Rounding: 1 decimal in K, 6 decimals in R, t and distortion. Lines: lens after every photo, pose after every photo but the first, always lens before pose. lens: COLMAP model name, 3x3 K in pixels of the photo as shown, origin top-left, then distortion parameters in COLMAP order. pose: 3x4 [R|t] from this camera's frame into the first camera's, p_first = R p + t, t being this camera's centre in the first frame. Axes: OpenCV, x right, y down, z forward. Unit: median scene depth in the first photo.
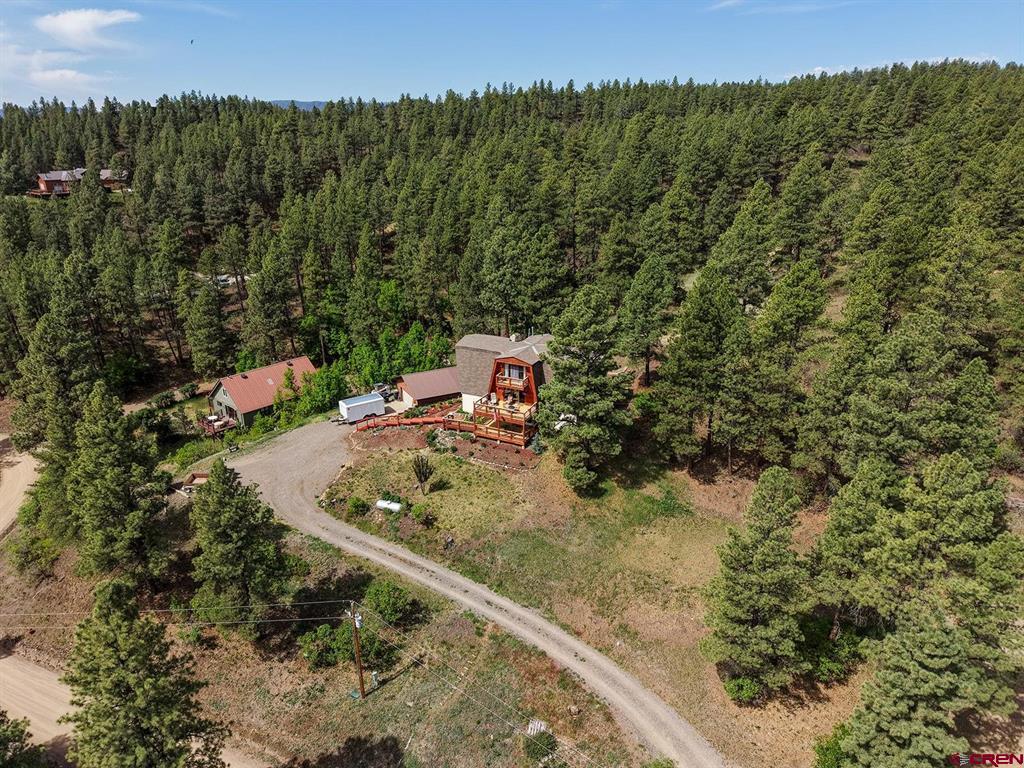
lens RADIAL K [[709.4, 0, 512.0], [0, 709.4, 384.0], [0, 0, 1]] dist [0.062867, -0.066056]
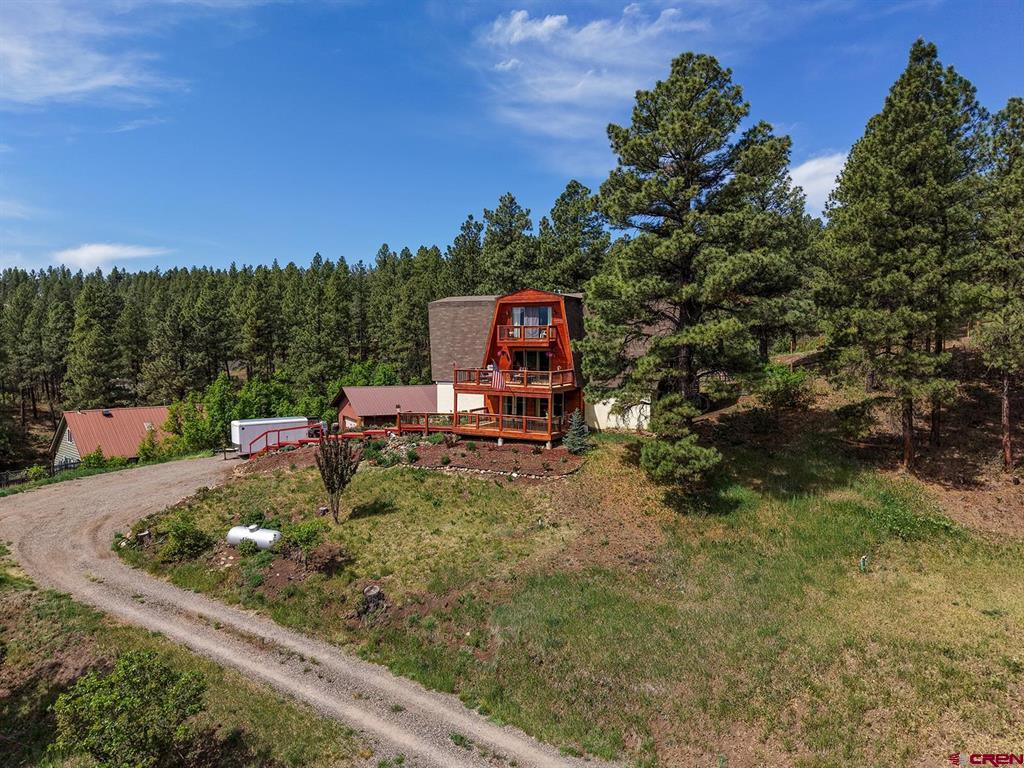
lens RADIAL K [[698.2, 0, 512.0], [0, 698.2, 384.0], [0, 0, 1]] dist [0.004178, -0.001545]
pose [[0.999916, 0.009183, -0.009110, -0.006760], [-0.011545, 0.951222, -0.308291, 0.215146], [0.005834, 0.308371, 0.951248, 0.556657]]
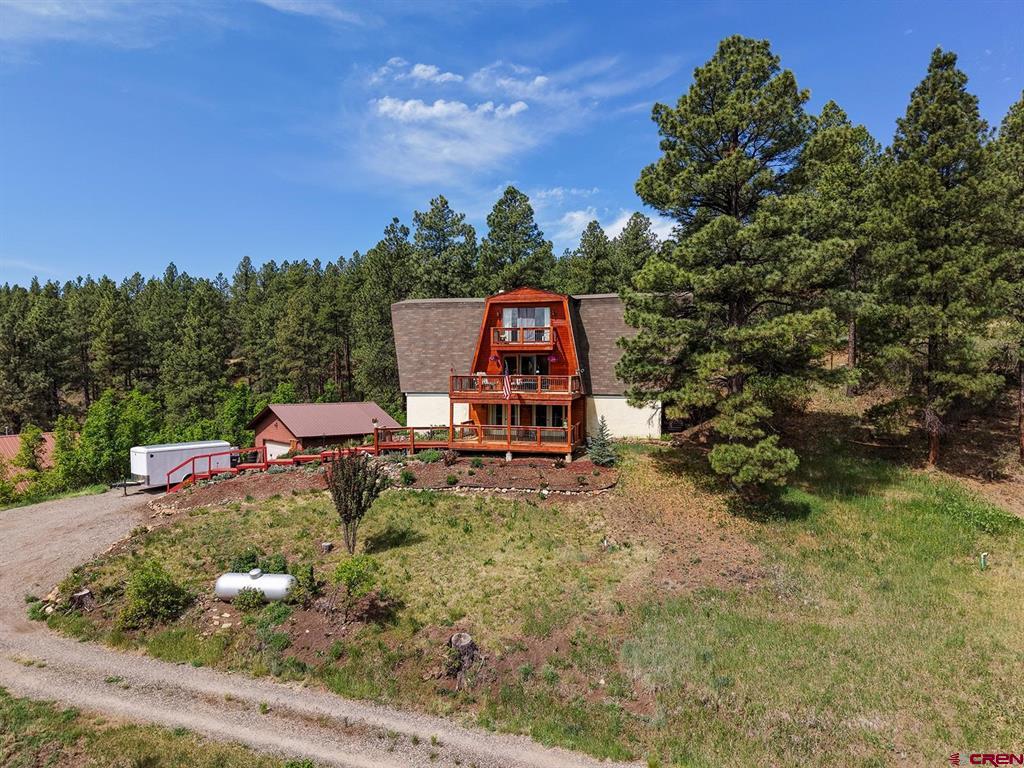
lens RADIAL K [[696.1, 0, 512.0], [0, 696.1, 384.0], [0, 0, 1]] dist [0.001608, -0.000237]
pose [[0.971881, 0.001303, 0.235471, -0.132489], [0.081150, 0.936873, -0.340123, 0.206459], [-0.221050, 0.349667, 0.910423, 0.635226]]
